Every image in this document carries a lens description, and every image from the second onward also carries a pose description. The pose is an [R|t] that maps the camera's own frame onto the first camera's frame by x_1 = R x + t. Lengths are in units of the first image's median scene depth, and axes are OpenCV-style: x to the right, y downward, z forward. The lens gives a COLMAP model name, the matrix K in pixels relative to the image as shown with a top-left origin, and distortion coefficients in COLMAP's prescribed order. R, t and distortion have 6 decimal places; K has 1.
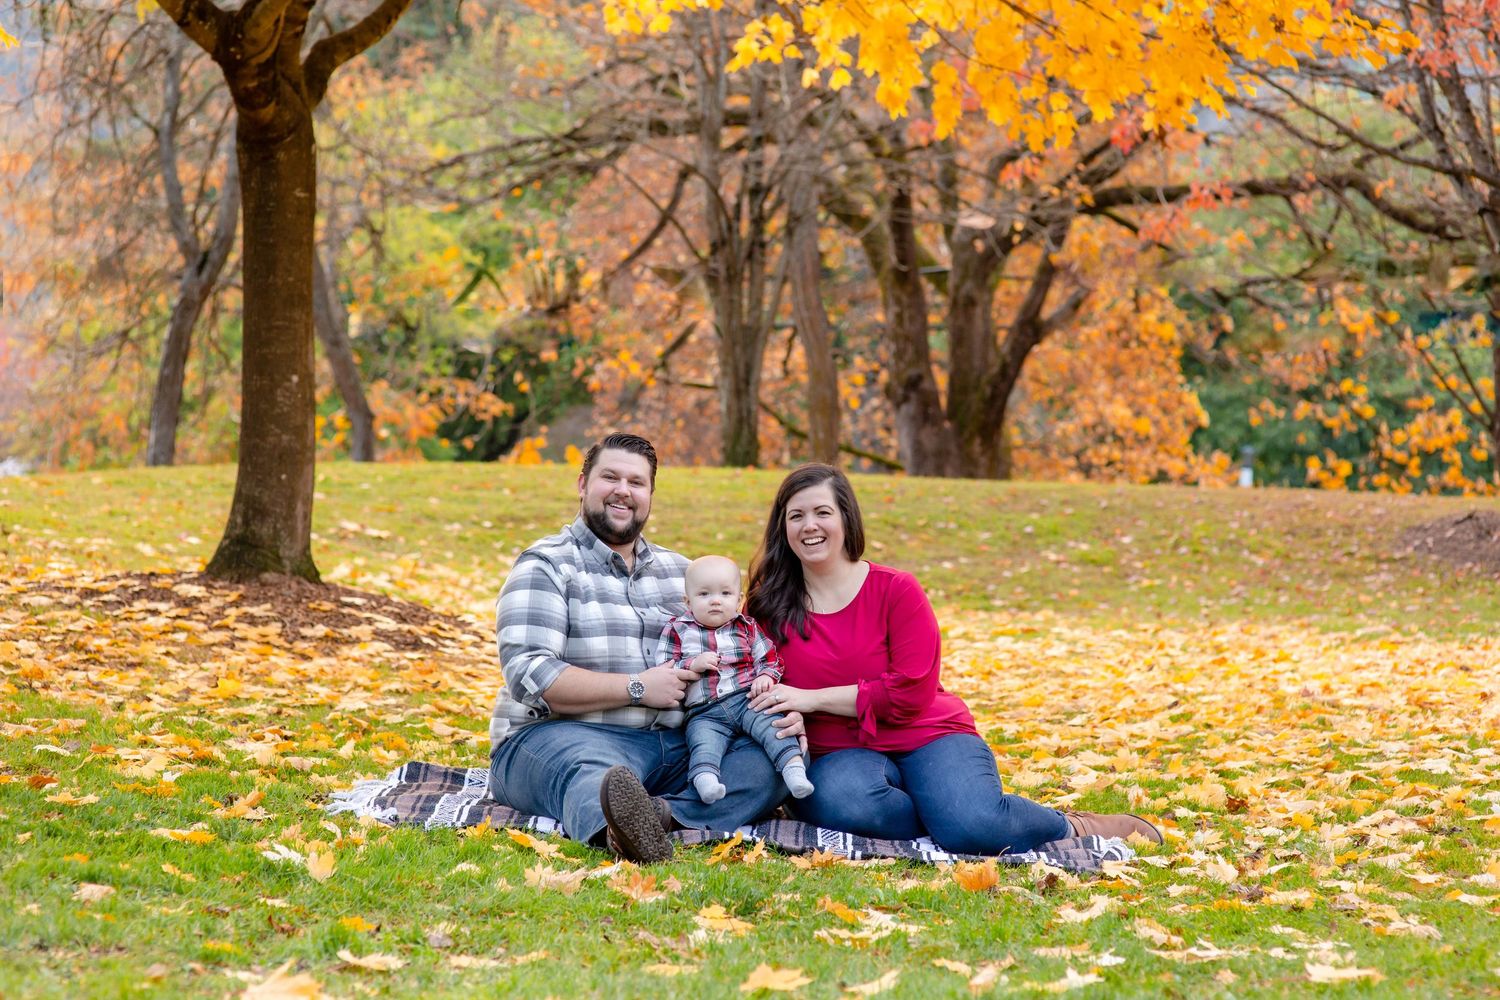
lens RADIAL K [[3689.4, 0, 750.1], [0, 3689.4, 500.6], [0, 0, 1]] dist [0.010014, 0.000000]
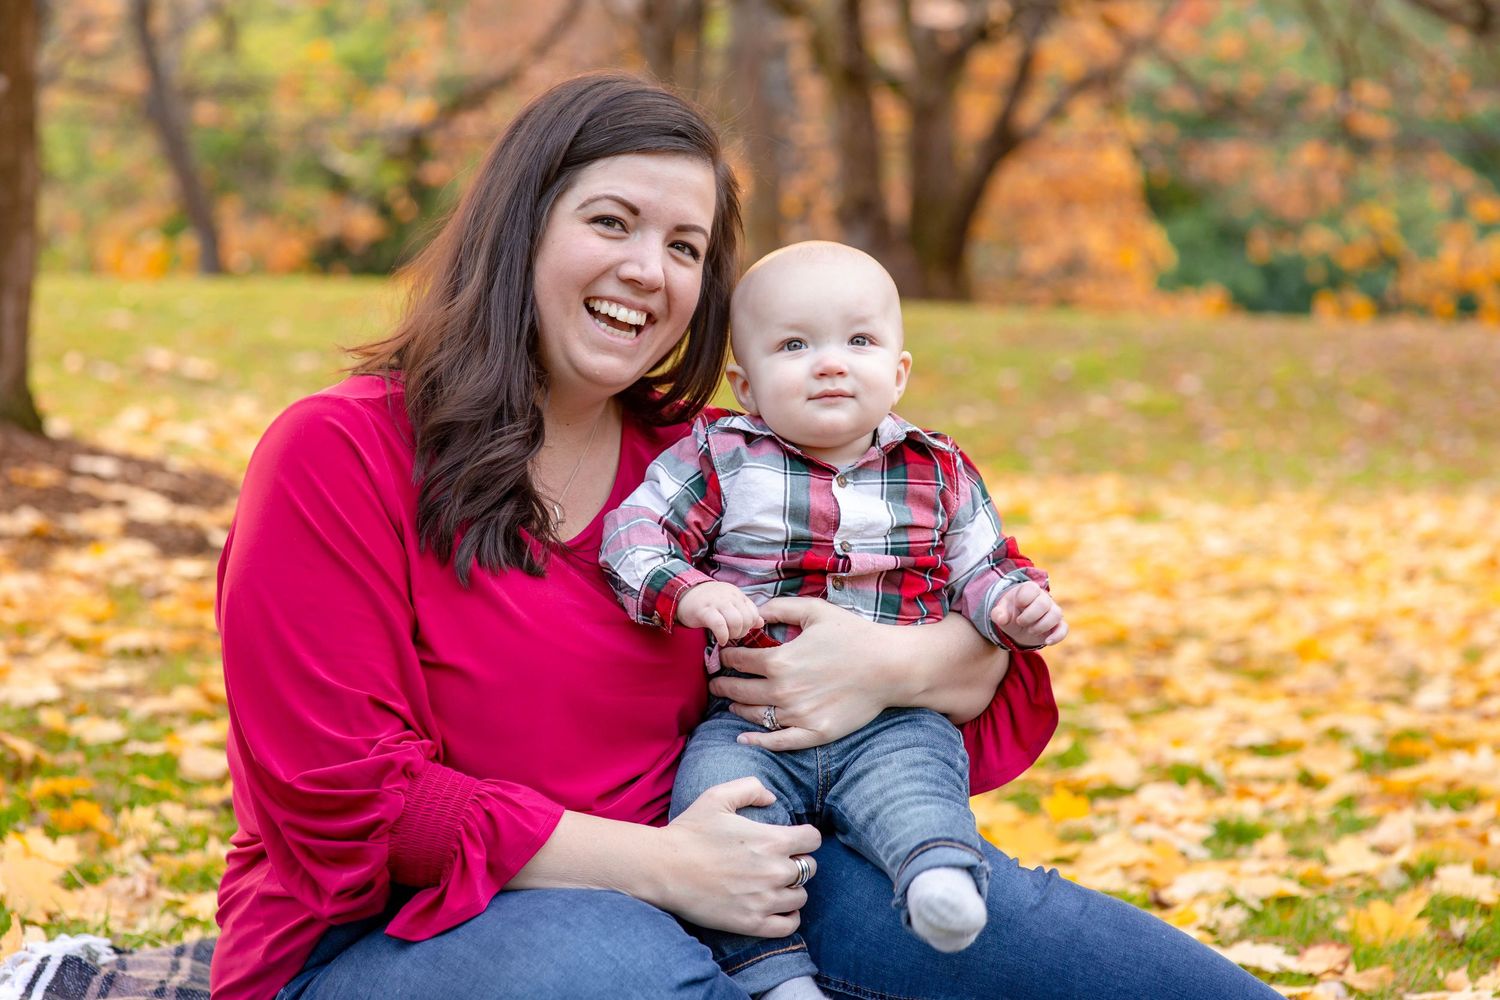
lens RADIAL K [[3689.4, 0, 750.1], [0, 3689.4, 499.4], [0, 0, 1]] dist [0.010014, 0.000000]
pose [[0.999519, 0.002554, 0.030914, -0.023794], [-0.003736, 0.999261, 0.038253, 0.009889], [-0.030793, -0.038350, 0.998790, 0.422111]]
